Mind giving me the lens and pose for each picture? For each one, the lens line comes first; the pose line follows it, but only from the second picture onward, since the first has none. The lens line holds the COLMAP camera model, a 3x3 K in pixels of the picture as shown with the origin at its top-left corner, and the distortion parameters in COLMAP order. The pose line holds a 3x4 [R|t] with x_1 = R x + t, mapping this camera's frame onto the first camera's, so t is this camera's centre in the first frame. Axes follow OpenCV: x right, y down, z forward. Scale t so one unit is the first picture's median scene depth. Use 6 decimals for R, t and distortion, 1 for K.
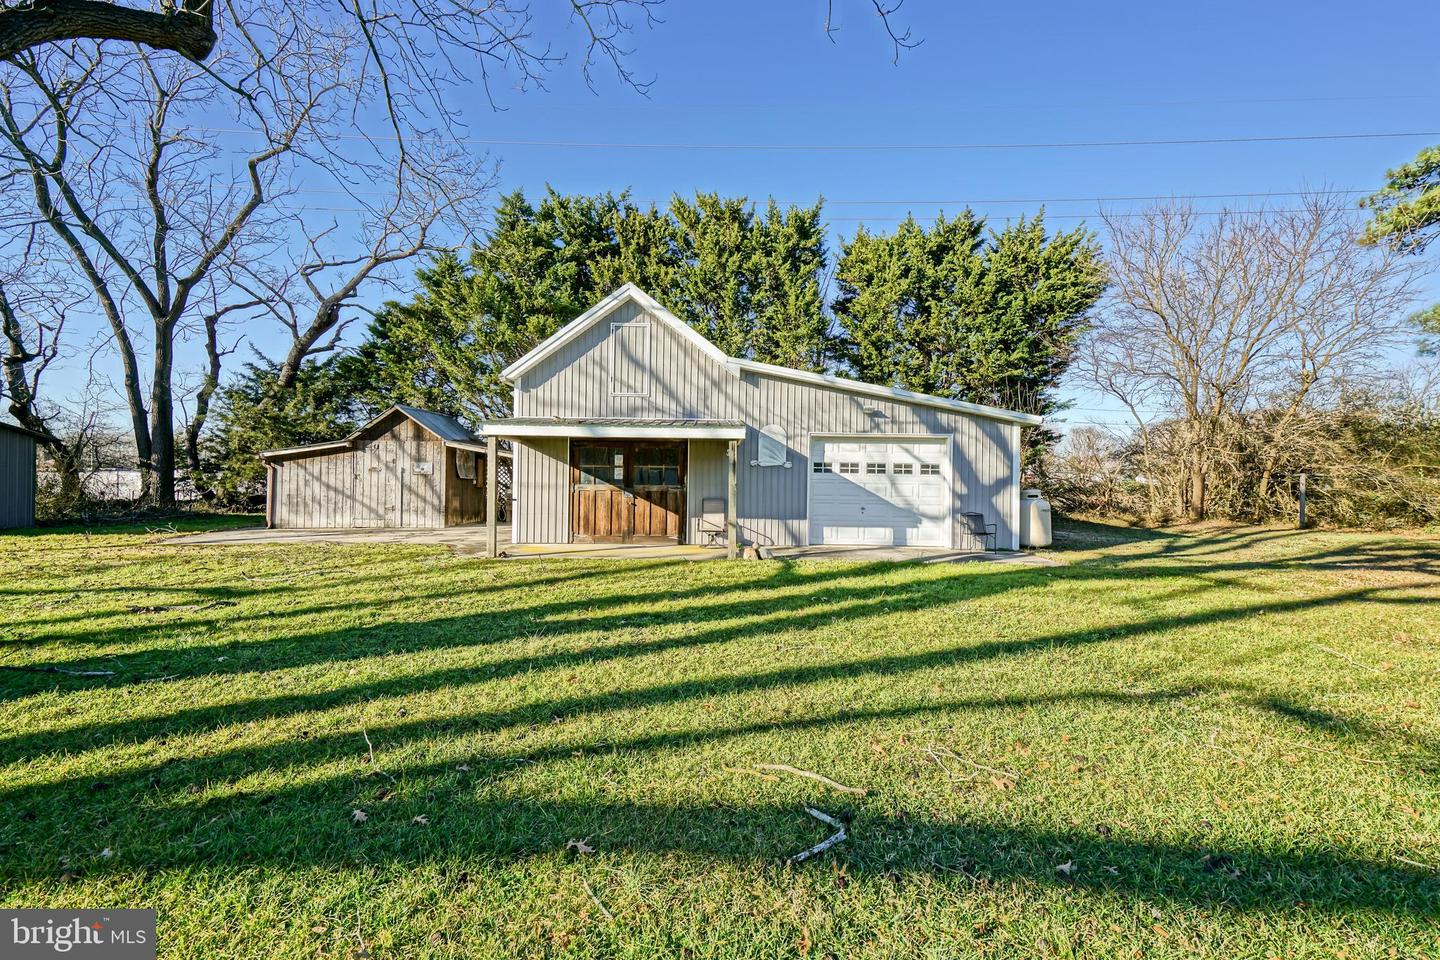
lens RADIAL K [[640.3, 0, 719.5], [0, 640.3, 480.3], [0, 0, 1]] dist [0.005108, 0.000946]
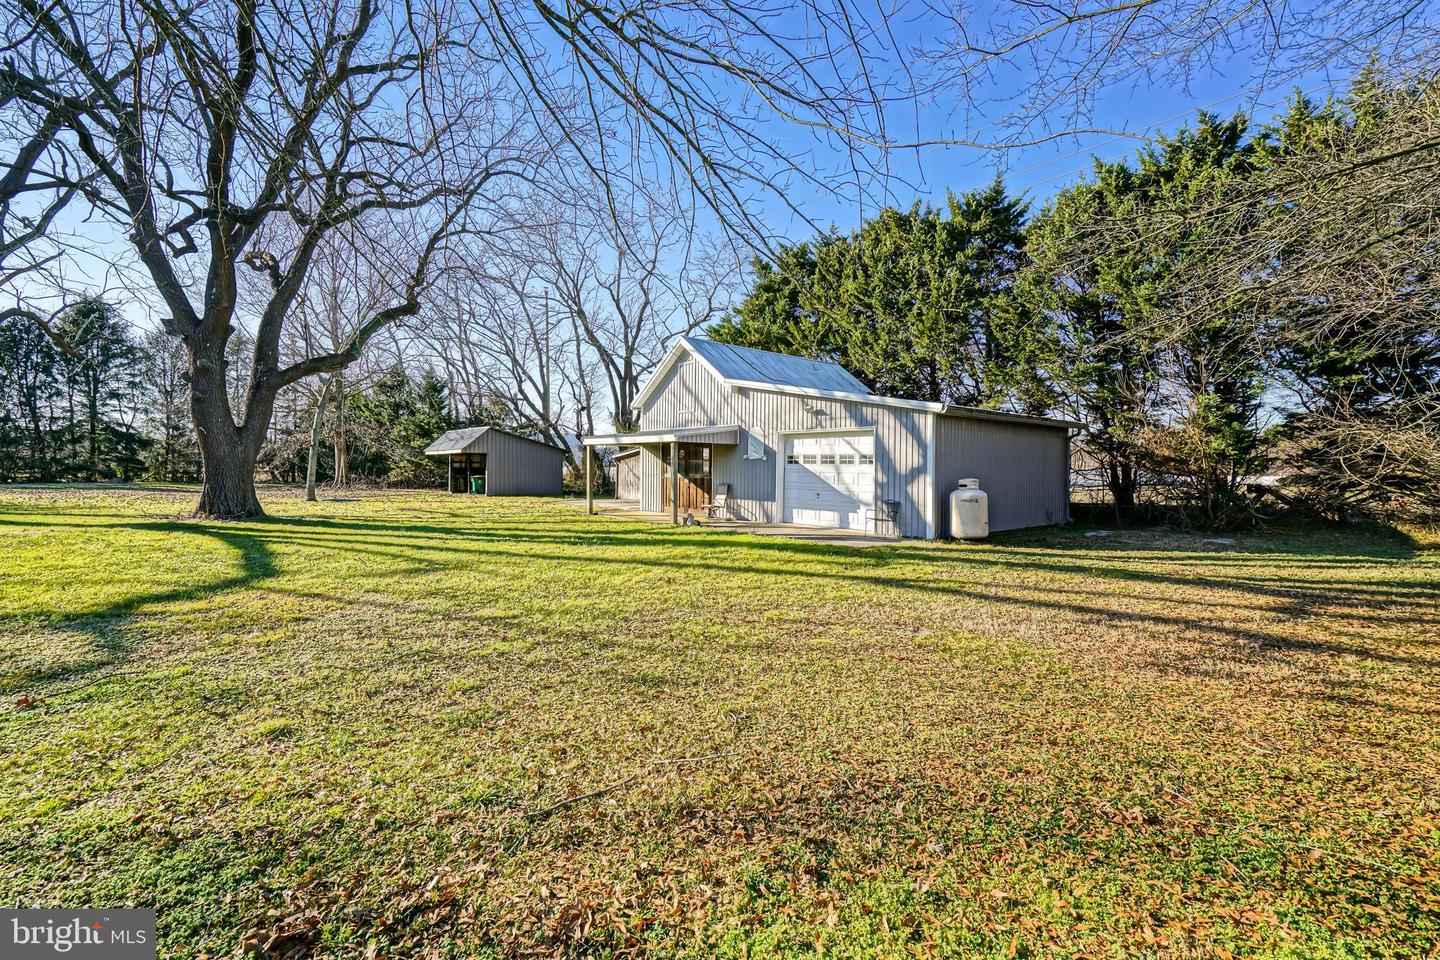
lens RADIAL K [[640.3, 0, 718.3], [0, 640.3, 475.6], [0, 0, 1]] dist [0.005108, 0.000946]
pose [[0.648449, 0.001988, -0.761256, 1.005093], [-0.001362, 0.999998, 0.001452, 0.008783], [0.761257, 0.000095, 0.648450, 0.110130]]
